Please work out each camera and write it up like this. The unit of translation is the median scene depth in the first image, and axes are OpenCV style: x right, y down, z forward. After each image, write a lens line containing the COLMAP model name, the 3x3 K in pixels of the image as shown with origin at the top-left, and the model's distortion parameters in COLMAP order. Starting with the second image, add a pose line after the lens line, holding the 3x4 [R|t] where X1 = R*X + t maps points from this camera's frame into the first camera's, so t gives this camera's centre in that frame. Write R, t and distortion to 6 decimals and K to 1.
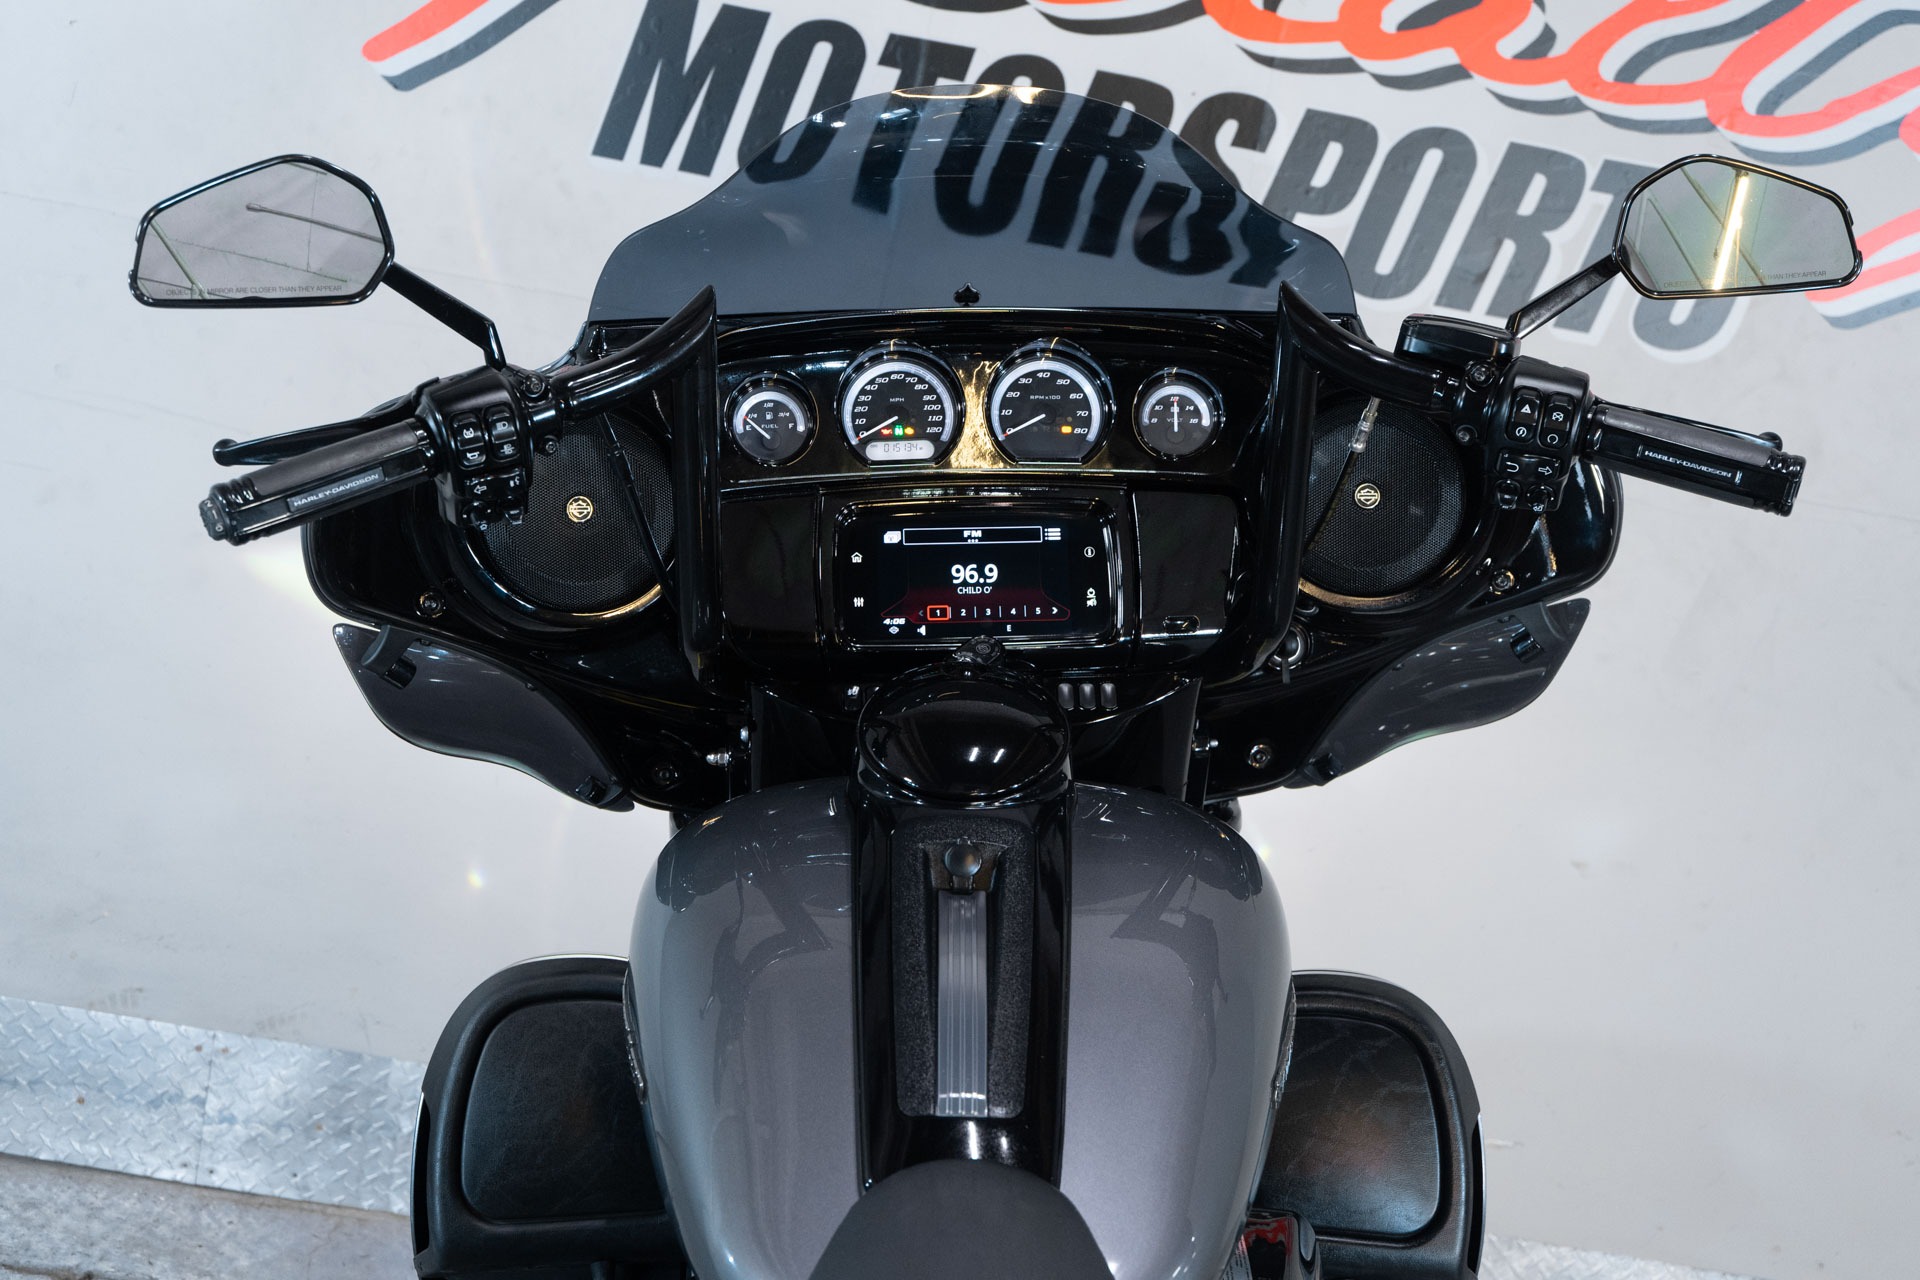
lens RADIAL K [[2419.0, 0, 959.5], [0, 2419.0, 641.3], [0, 0, 1]] dist [0.031781, 0.000000]
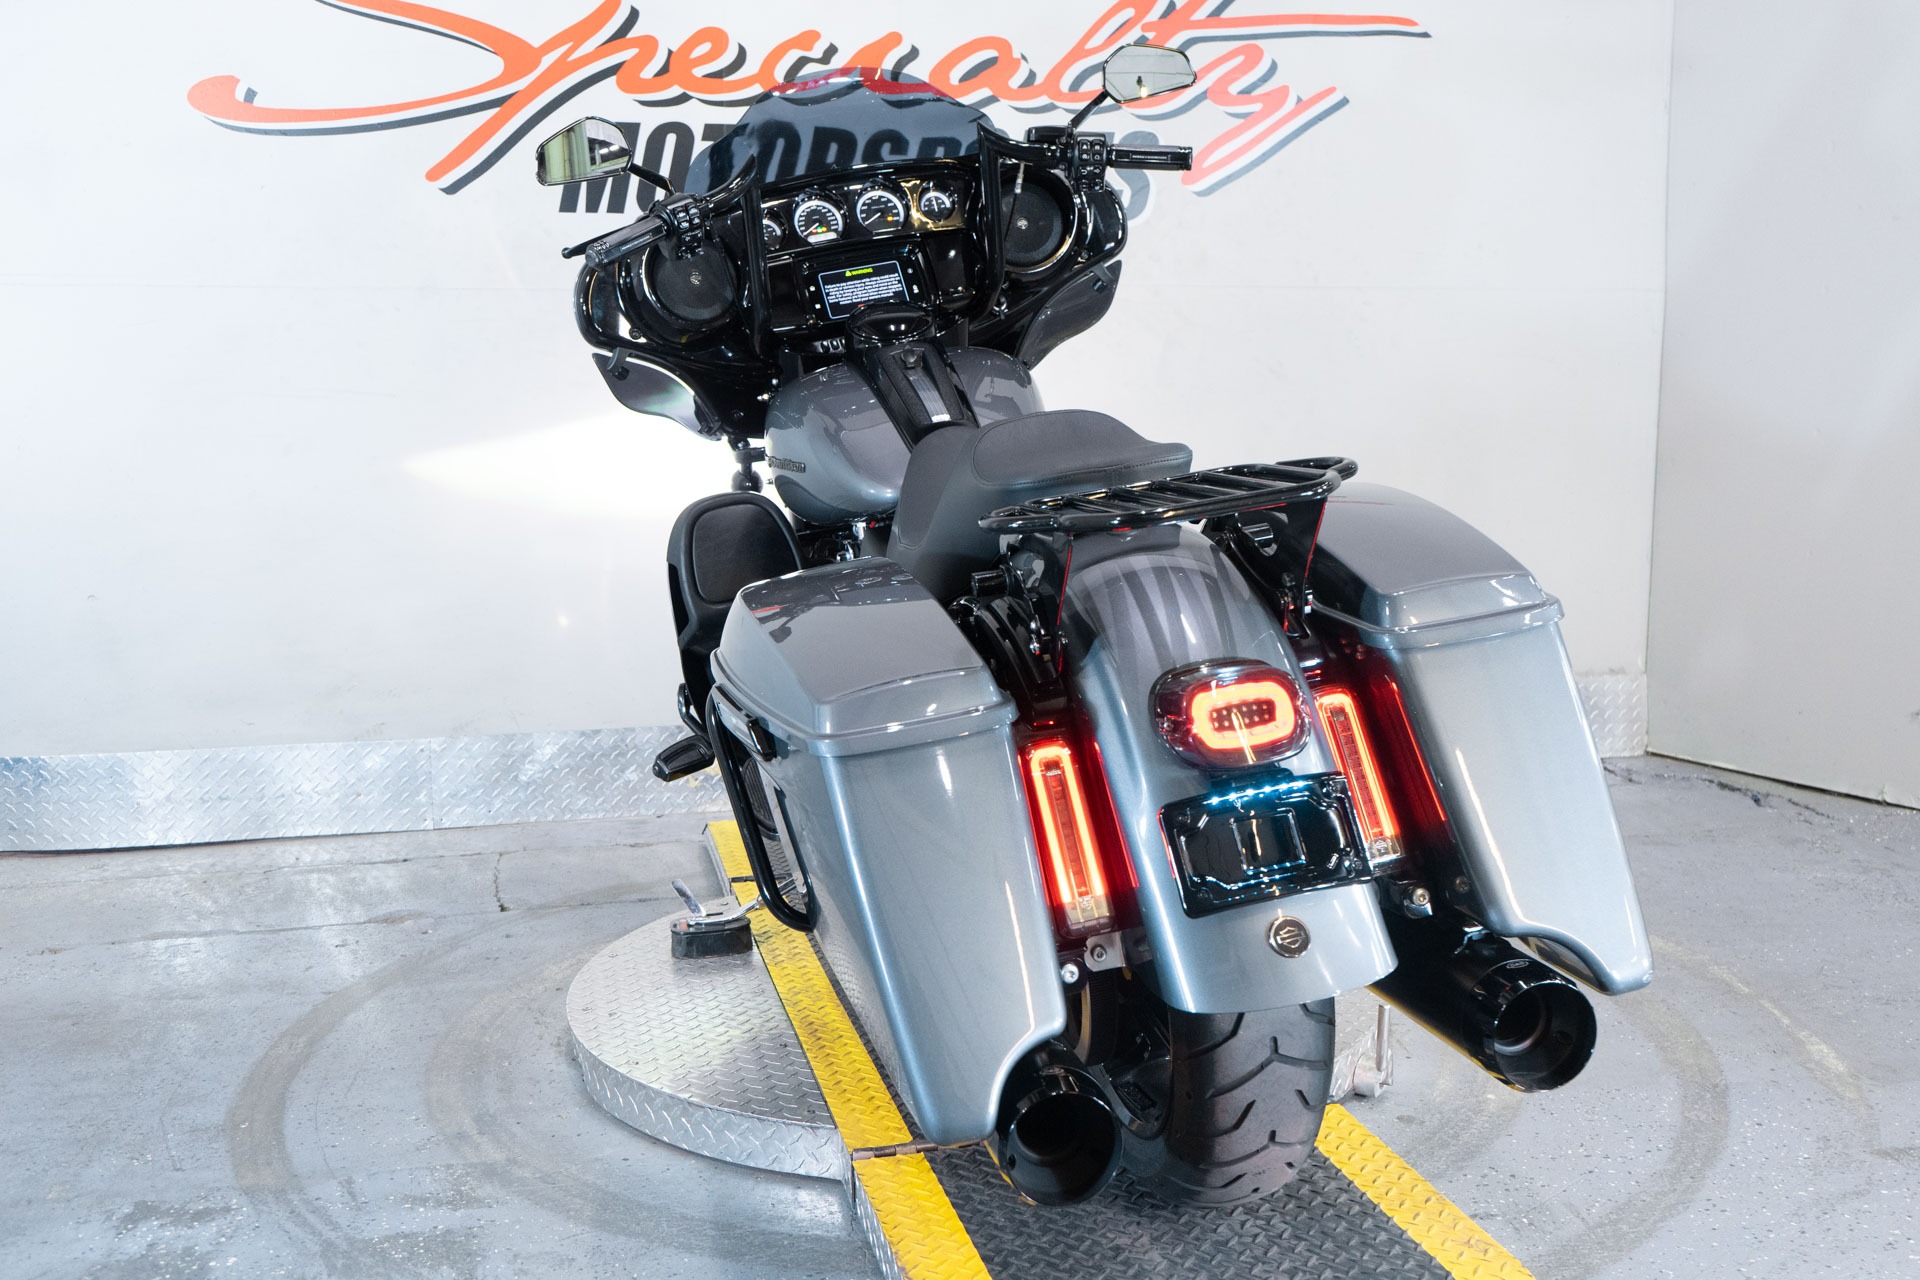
lens RADIAL K [[1907.1, 0, 958.4], [0, 1907.1, 633.6], [0, 0, 1]] dist [0.014920, 0.000000]
pose [[0.961030, -0.201302, 0.189472, -0.315093], [0.212615, 0.976267, -0.041195, 0.384251], [-0.176683, 0.079875, 0.981021, -0.752335]]
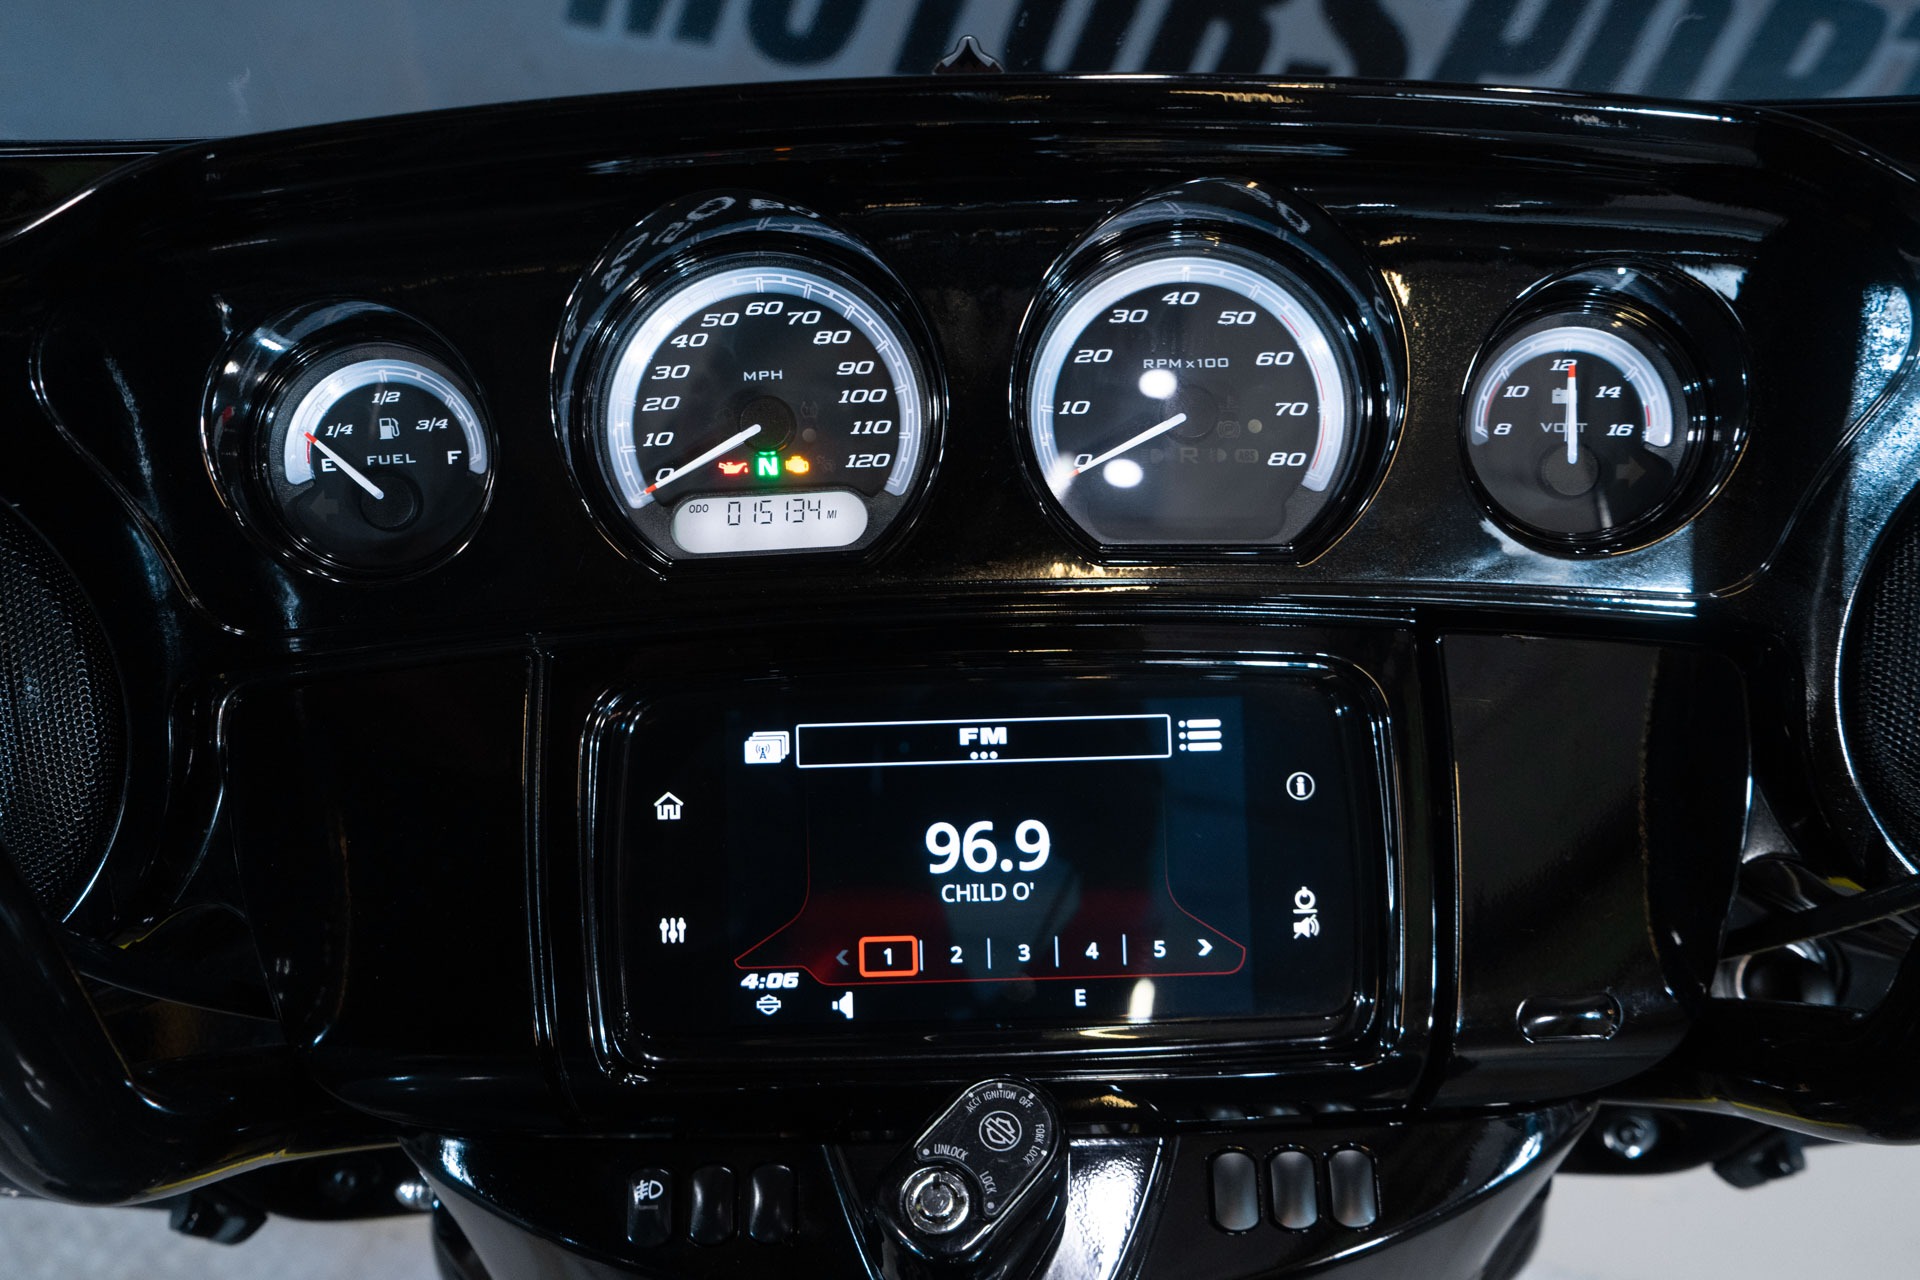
lens RADIAL K [[1574.7, 0, 1004.5], [0, 1574.7, 646.2], [0, 0, 1]] dist [0.003684, -0.028903]
pose [[0.995406, 0.009164, -0.095303, 0.031558], [0.004060, 0.990472, 0.137655, -0.091849], [0.095657, -0.137410, 0.985885, 0.768285]]
